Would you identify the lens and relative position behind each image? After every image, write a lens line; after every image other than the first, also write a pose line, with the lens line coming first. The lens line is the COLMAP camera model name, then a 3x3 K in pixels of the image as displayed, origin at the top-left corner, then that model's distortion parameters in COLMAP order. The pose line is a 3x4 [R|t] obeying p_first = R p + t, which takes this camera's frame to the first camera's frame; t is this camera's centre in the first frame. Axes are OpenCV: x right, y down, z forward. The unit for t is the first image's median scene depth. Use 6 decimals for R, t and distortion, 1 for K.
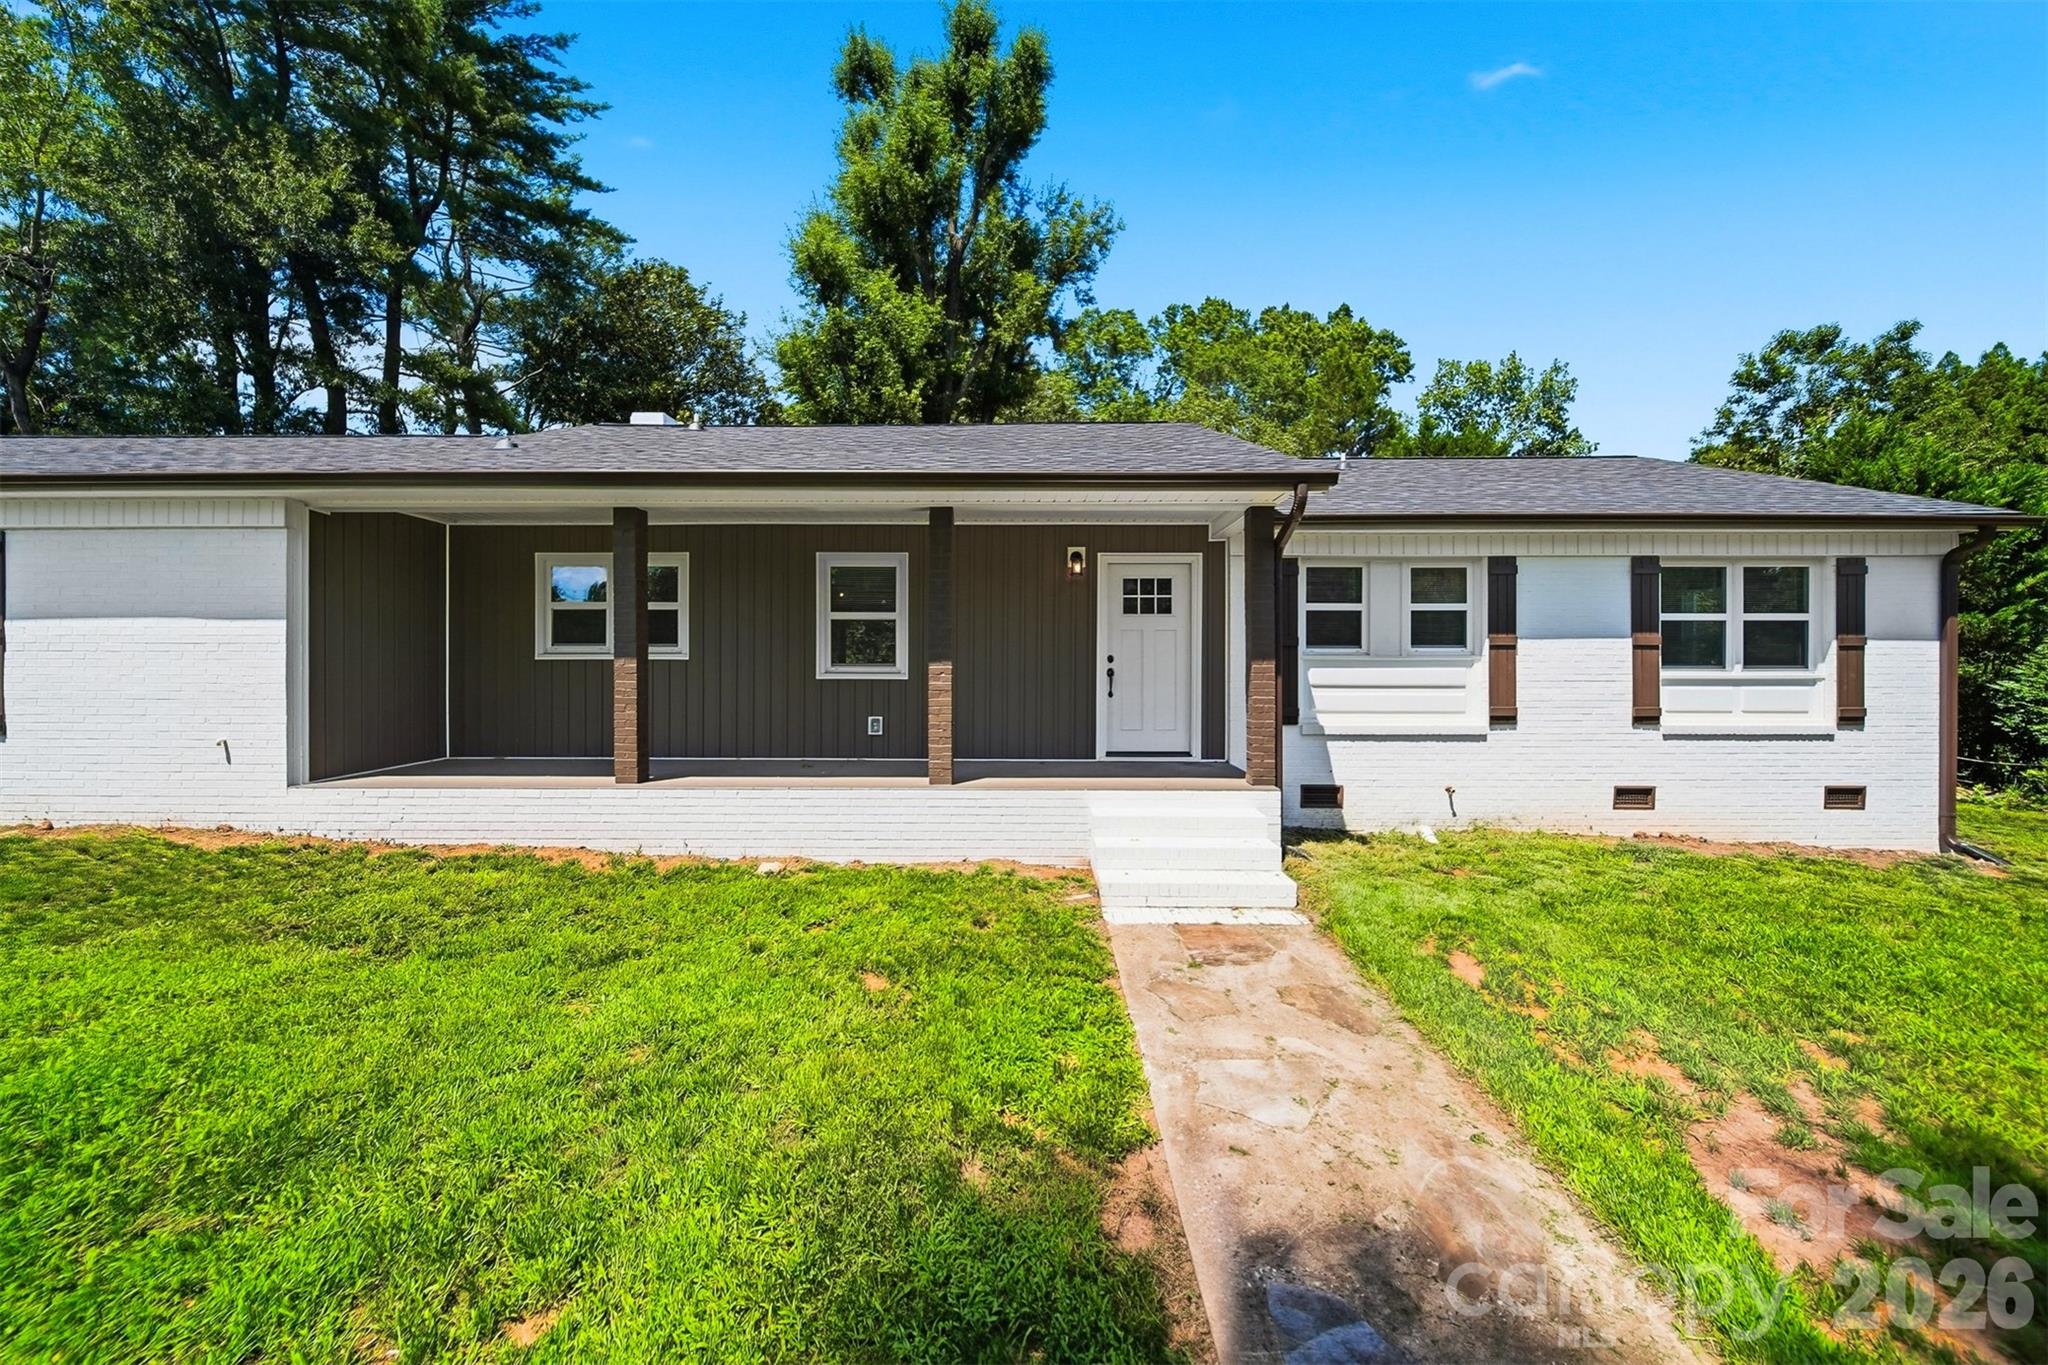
lens RADIAL K [[724.8, 0, 1021.2], [0, 724.8, 676.7], [0, 0, 1]] dist [-0.001835, -0.000318]
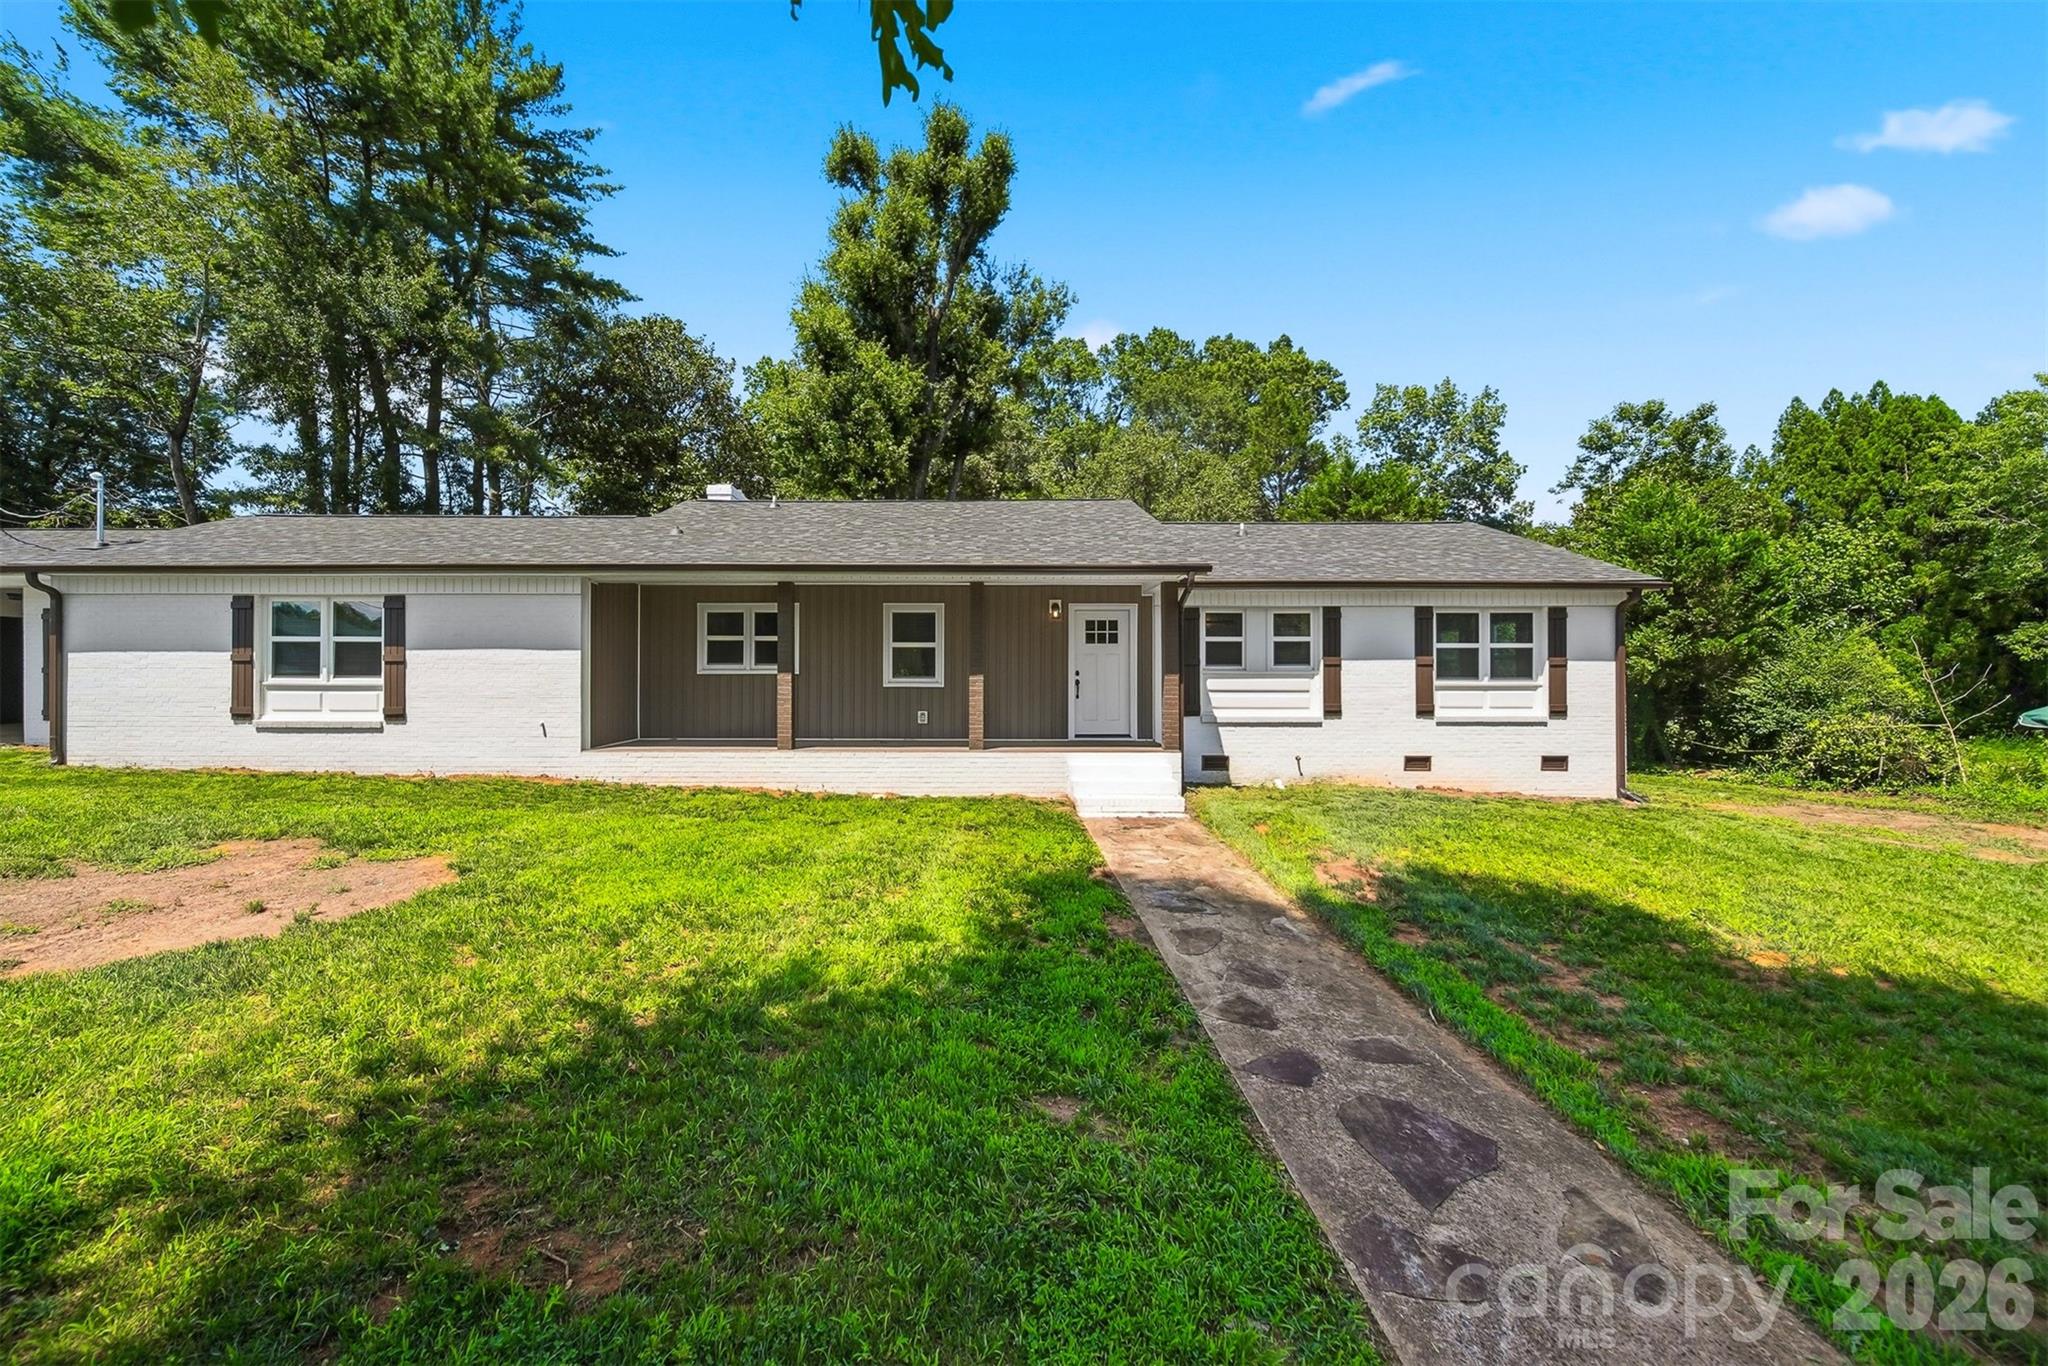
lens RADIAL K [[744.9, 0, 976.0], [0, 744.9, 675.9], [0, 0, 1]] dist [0.001043, -0.000004]
pose [[0.999956, -0.000115, 0.009422, -0.043783], [0.000288, 0.999832, -0.018318, 0.004142], [-0.009418, 0.018320, 0.999788, -0.234668]]
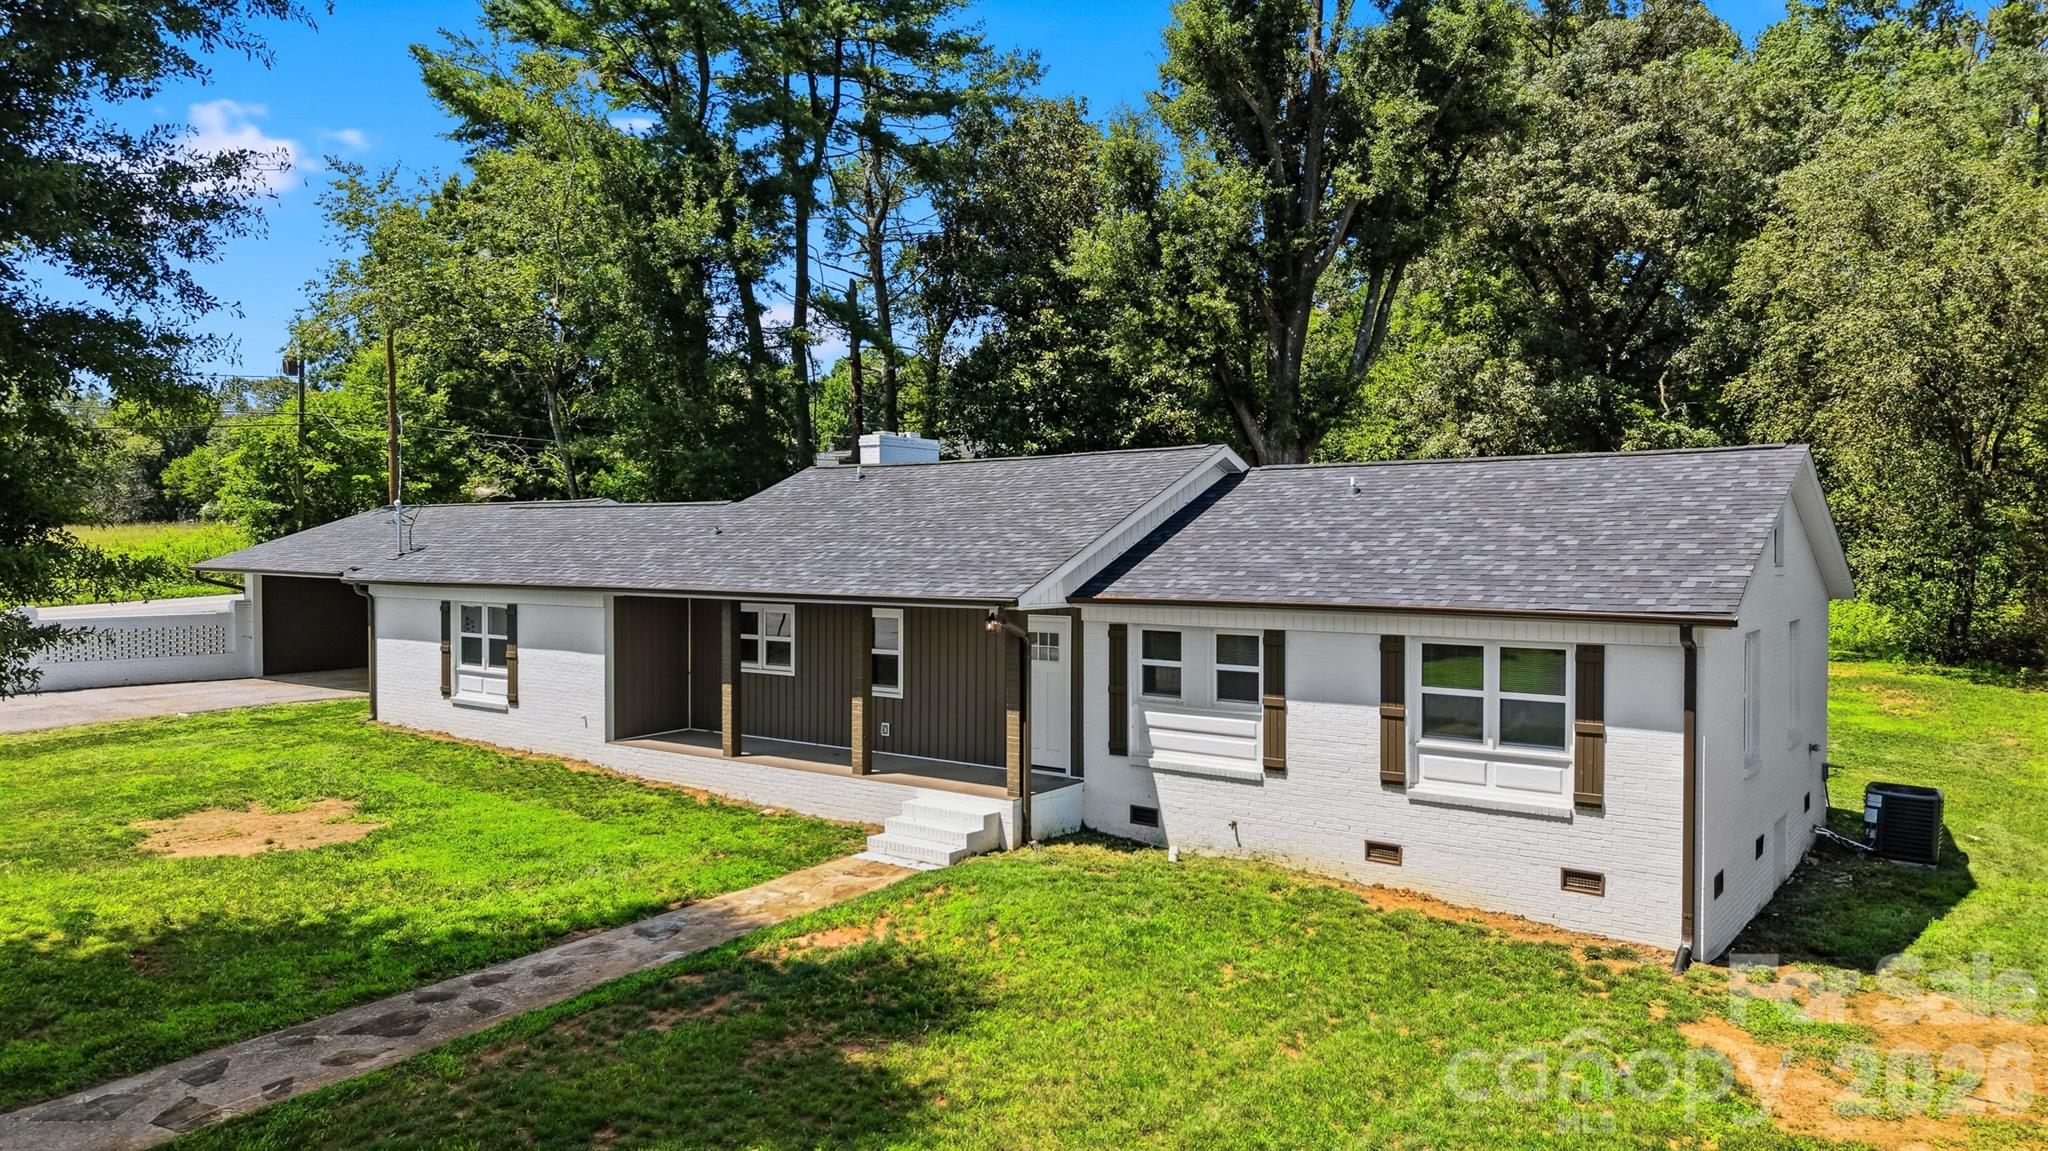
lens RADIAL K [[1352.9, 0, 1023.5], [0, 1352.9, 540.7], [0, 0, 1]] dist [0.044323, -0.042196]
pose [[0.800070, -0.001760, -0.599904, 0.672262], [-0.005091, 0.999940, -0.009723, -0.116313], [0.599885, 0.010834, 0.800013, -0.404127]]
